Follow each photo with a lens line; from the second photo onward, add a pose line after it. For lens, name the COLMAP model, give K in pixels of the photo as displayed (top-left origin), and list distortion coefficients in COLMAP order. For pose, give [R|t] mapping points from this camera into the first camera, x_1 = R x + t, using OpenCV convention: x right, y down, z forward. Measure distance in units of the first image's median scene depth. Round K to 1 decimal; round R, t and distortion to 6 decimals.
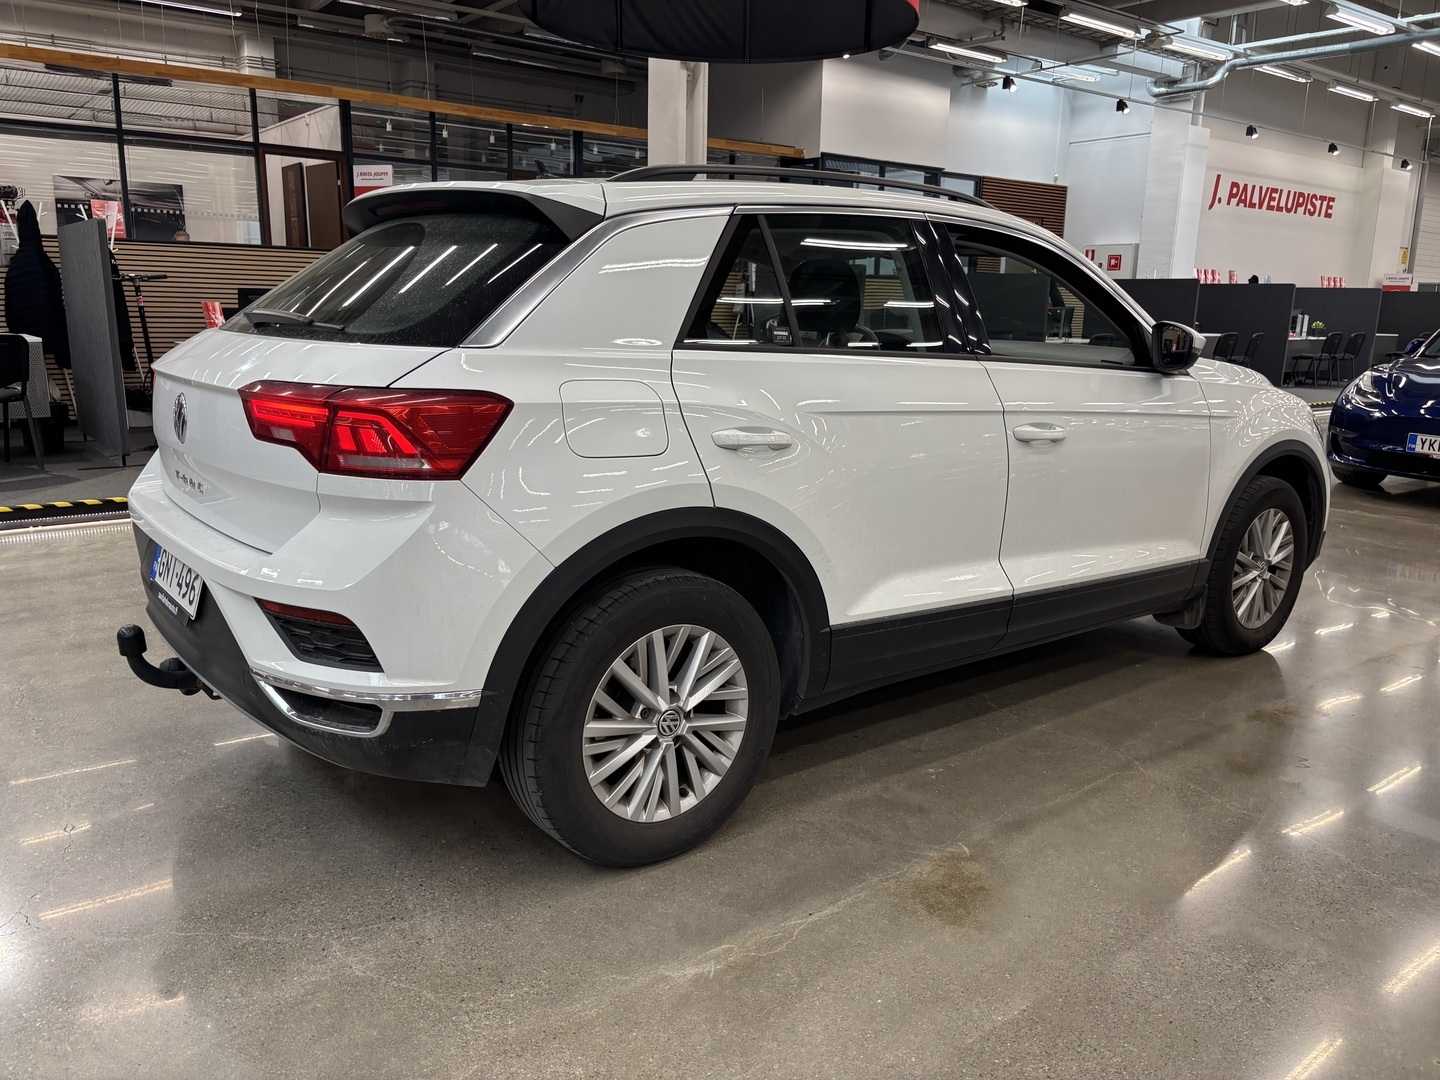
lens RADIAL K [[1230.3, 0, 720.0], [0, 1230.3, 540.0], [0, 0, 1]] dist [-0.007729, -0.002944]
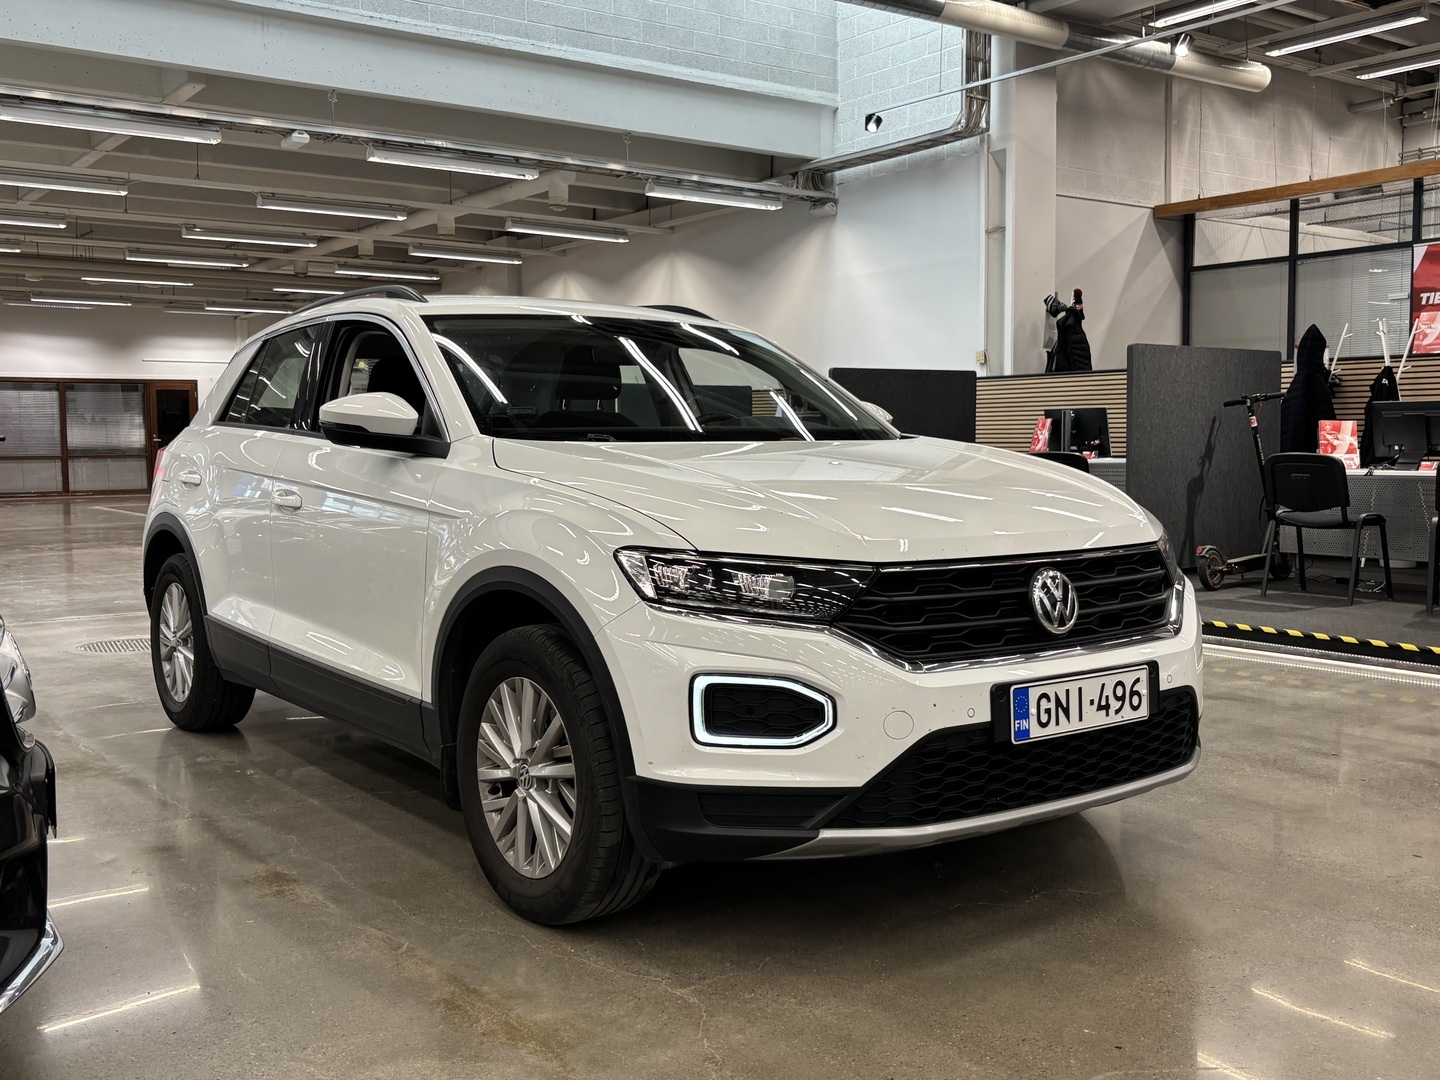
lens RADIAL K [[1422.7, 0, 720.0], [0, 1422.7, 540.0], [0, 0, 1]] dist [-0.001529, -0.001397]
pose [[-0.061940, 0.062941, -0.996093, 1.327351], [-0.193393, 0.978338, 0.073845, -0.206548], [0.979164, 0.197211, -0.048426, 1.249143]]
